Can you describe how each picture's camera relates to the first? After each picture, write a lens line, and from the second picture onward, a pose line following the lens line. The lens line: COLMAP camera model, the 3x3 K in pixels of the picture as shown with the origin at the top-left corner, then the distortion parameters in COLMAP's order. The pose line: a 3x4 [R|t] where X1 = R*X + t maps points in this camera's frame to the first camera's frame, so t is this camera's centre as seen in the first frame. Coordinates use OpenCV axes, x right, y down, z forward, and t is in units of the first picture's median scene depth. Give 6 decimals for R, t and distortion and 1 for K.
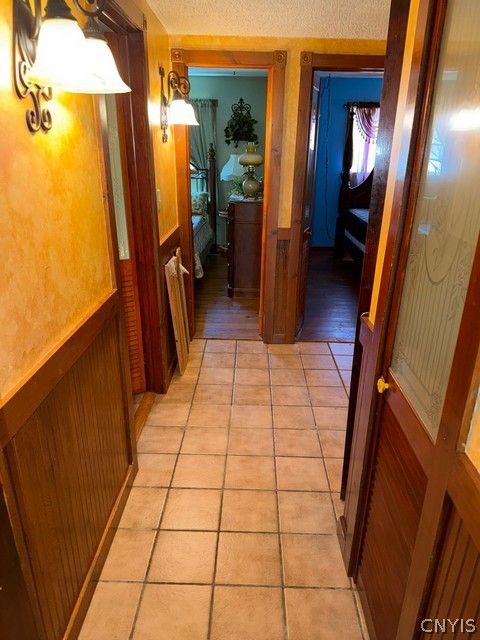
lens RADIAL K [[441.4, 0, 241.1], [0, 441.4, 320.6], [0, 0, 1]] dist [-0.003490, -0.000946]
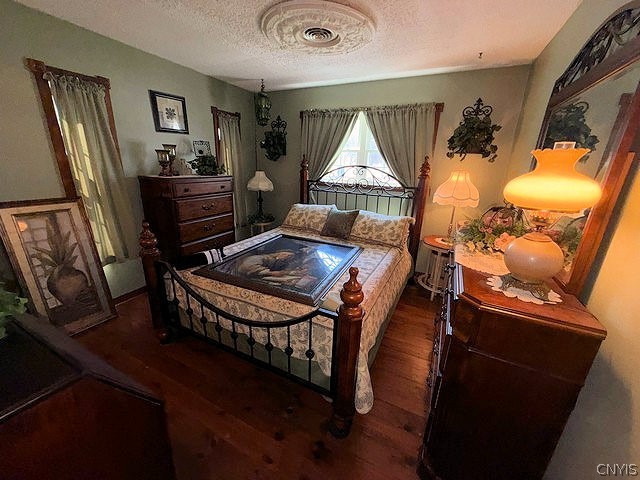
lens RADIAL K [[255.1, 0, 317.4], [0, 255.1, 243.1], [0, 0, 1]] dist [-0.000472, -0.000007]
pose [[0.905001, 0.146954, -0.399221, -0.040163], [-0.172834, 0.984512, -0.029398, -0.199678], [0.388718, 0.095604, 0.916383, 0.514630]]
